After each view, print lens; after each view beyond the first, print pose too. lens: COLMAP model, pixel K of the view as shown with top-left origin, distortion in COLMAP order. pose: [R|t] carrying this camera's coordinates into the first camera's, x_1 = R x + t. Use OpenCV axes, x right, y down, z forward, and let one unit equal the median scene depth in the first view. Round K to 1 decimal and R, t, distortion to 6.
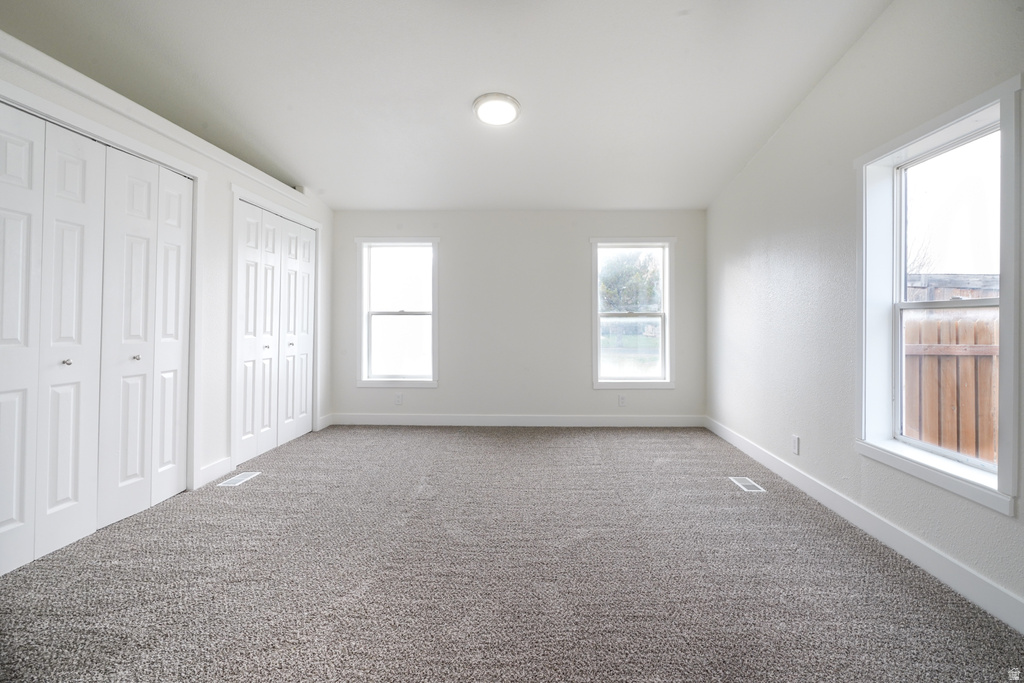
lens RADIAL K [[466.7, 0, 538.2], [0, 466.7, 328.5], [0, 0, 1]] dist [-0.002197, -0.000238]
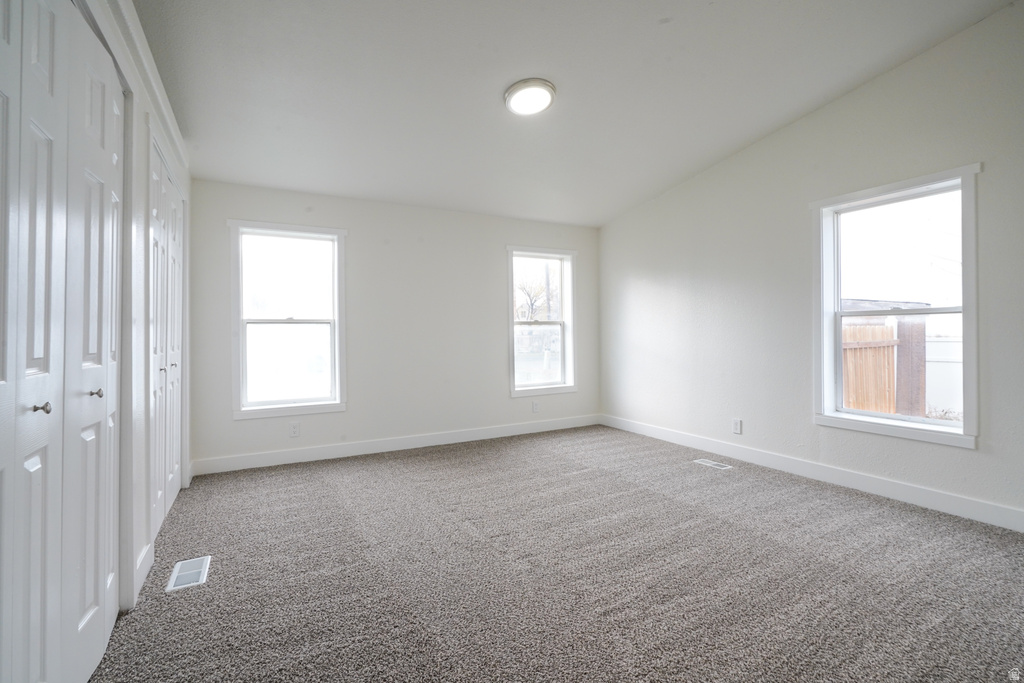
lens RADIAL K [[461.2, 0, 512.0], [0, 461.2, 341.5], [0, 0, 1]] dist [-0.001330, -0.000058]
pose [[0.872904, -0.019915, 0.487485, -0.363356], [0.018833, 0.999797, 0.007120, 0.003123], [-0.487528, 0.002965, 0.873102, 0.144452]]
